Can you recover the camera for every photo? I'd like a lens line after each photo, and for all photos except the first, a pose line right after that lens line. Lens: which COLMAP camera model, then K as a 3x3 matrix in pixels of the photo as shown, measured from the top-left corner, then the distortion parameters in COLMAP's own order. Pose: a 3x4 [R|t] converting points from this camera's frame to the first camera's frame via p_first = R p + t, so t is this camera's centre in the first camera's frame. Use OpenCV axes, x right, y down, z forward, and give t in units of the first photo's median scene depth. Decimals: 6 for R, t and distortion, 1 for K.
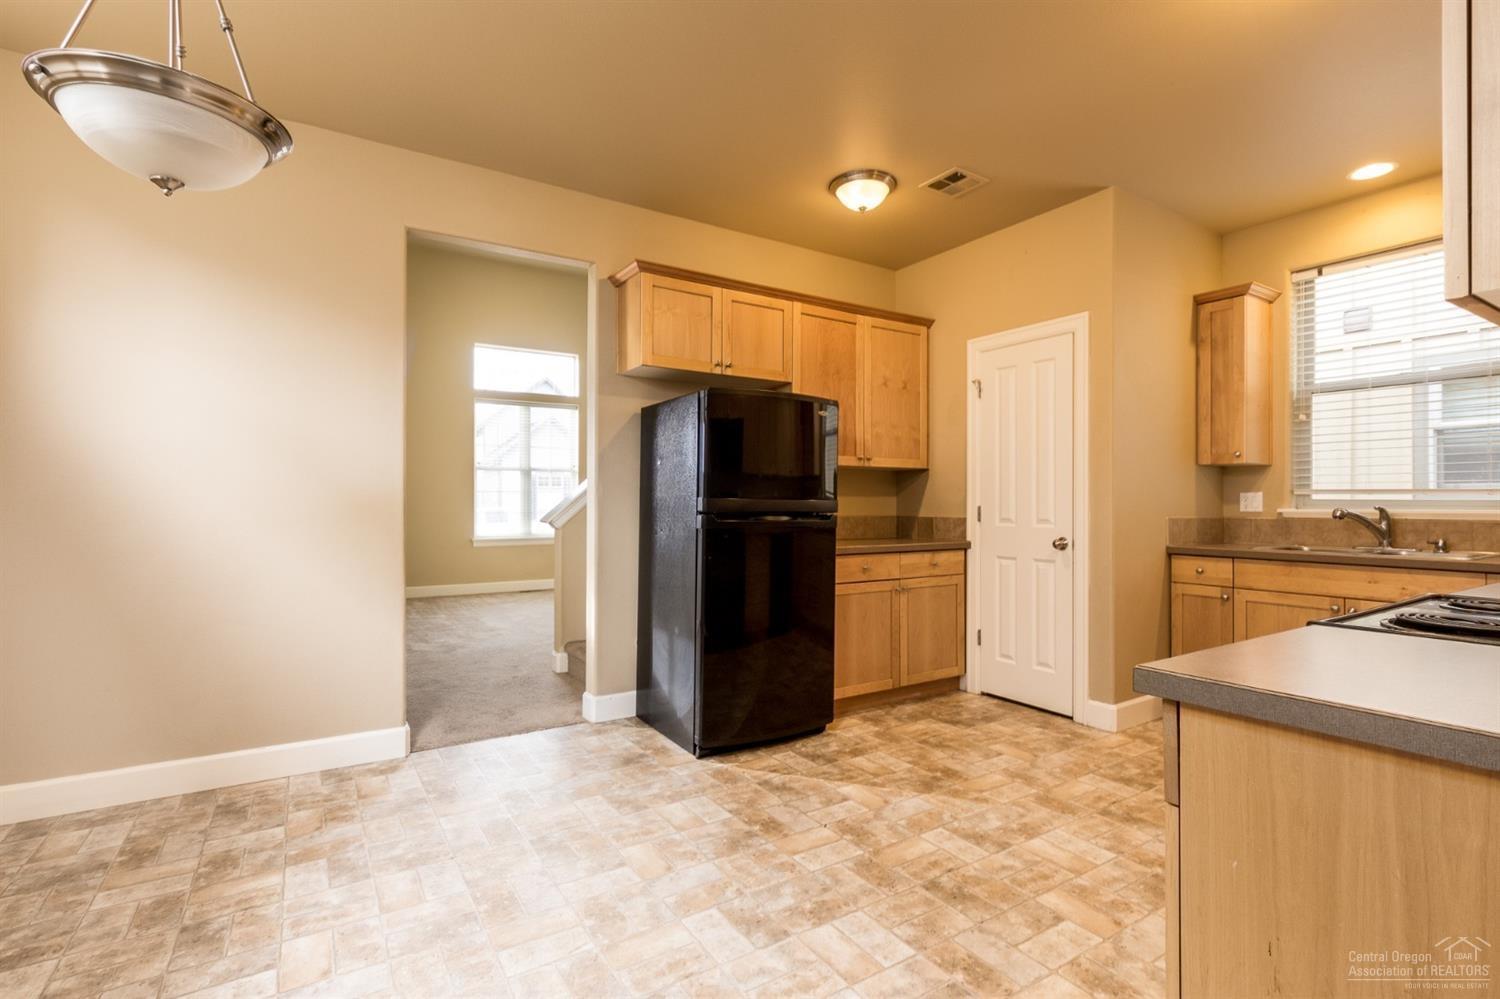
lens RADIAL K [[697.5, 0, 759.0], [0, 697.5, 496.8], [0, 0, 1]] dist [-0.000224, -0.000410]
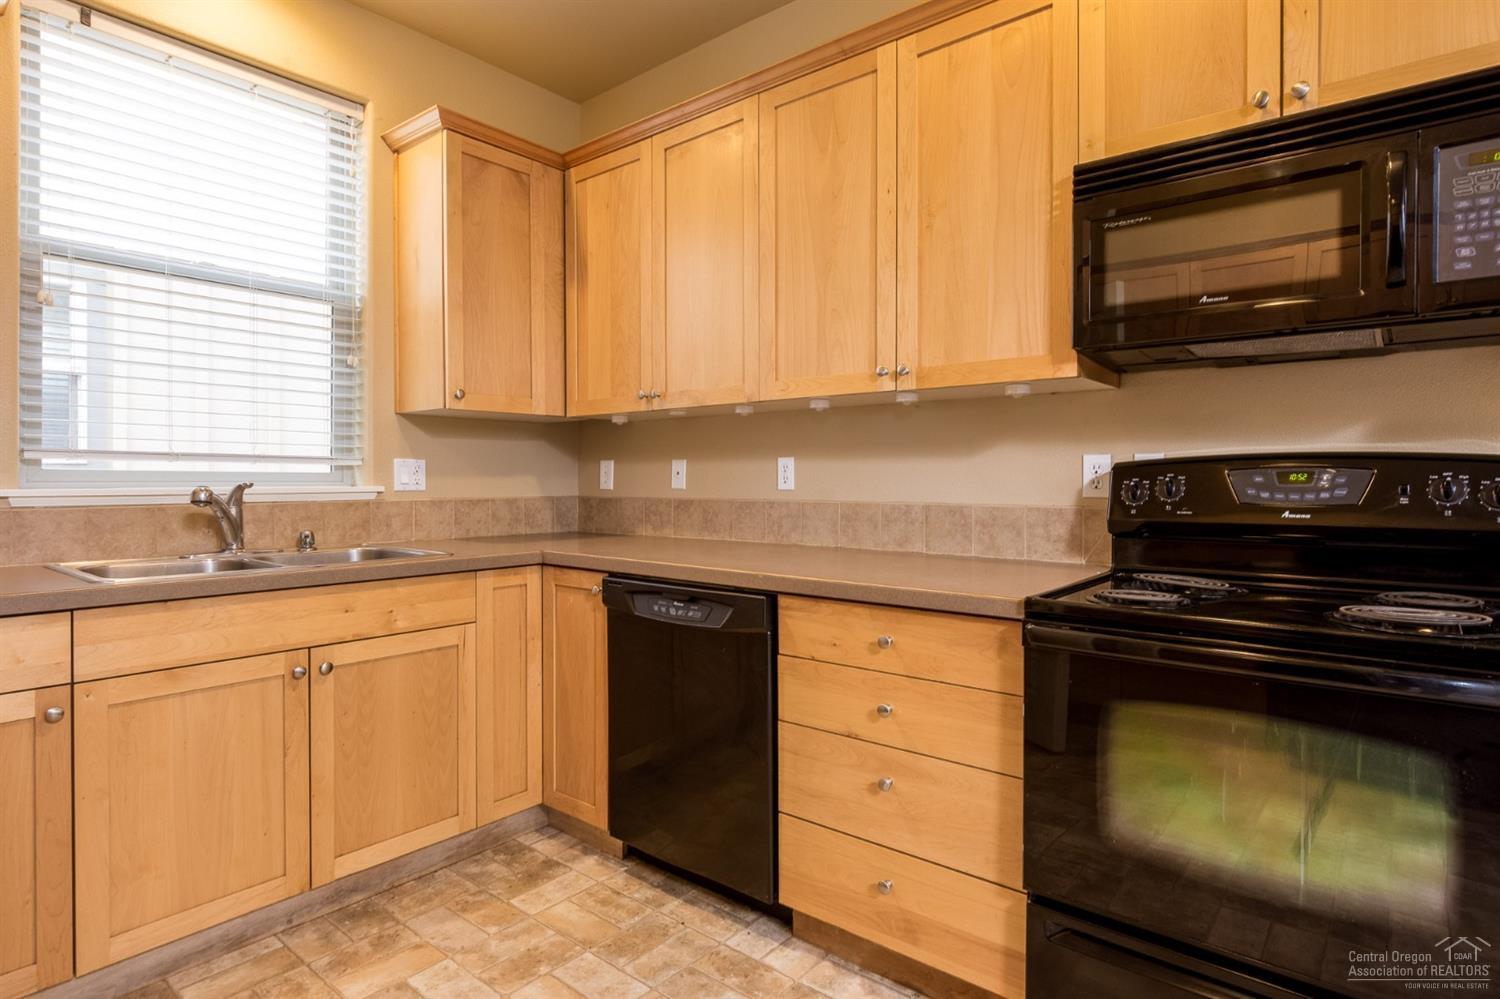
lens RADIAL K [[792.6, 0, 749.0], [0, 792.6, 481.5], [0, 0, 1]] dist [-0.005372, 0.000459]
pose [[-0.302696, -0.004850, 0.953075, 0.116074], [-0.006978, 0.999972, 0.002873, 0.007971], [-0.953062, -0.005781, -0.302721, 0.721920]]
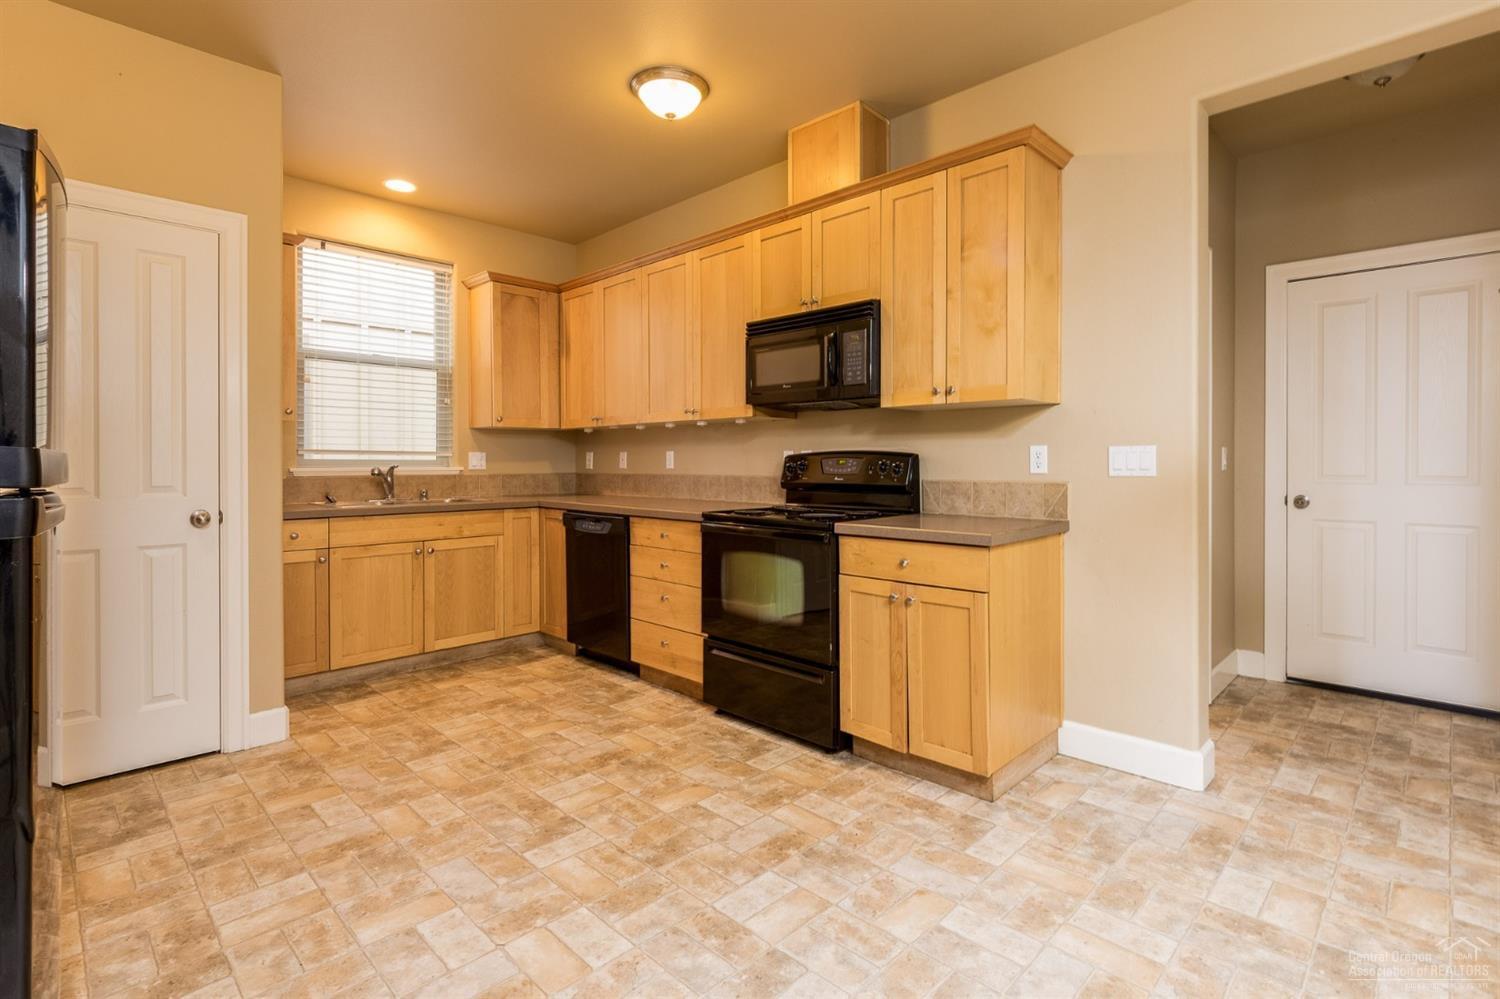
lens RADIAL K [[720.1, 0, 746.9], [0, 720.1, 462.3], [0, 0, 1]] dist [-0.002922, -0.000601]
pose [[-0.206390, -0.002175, 0.978467, -0.410087], [-0.004855, 0.999987, 0.001199, 0.004462], [-0.978458, -0.004503, -0.206398, 0.598166]]
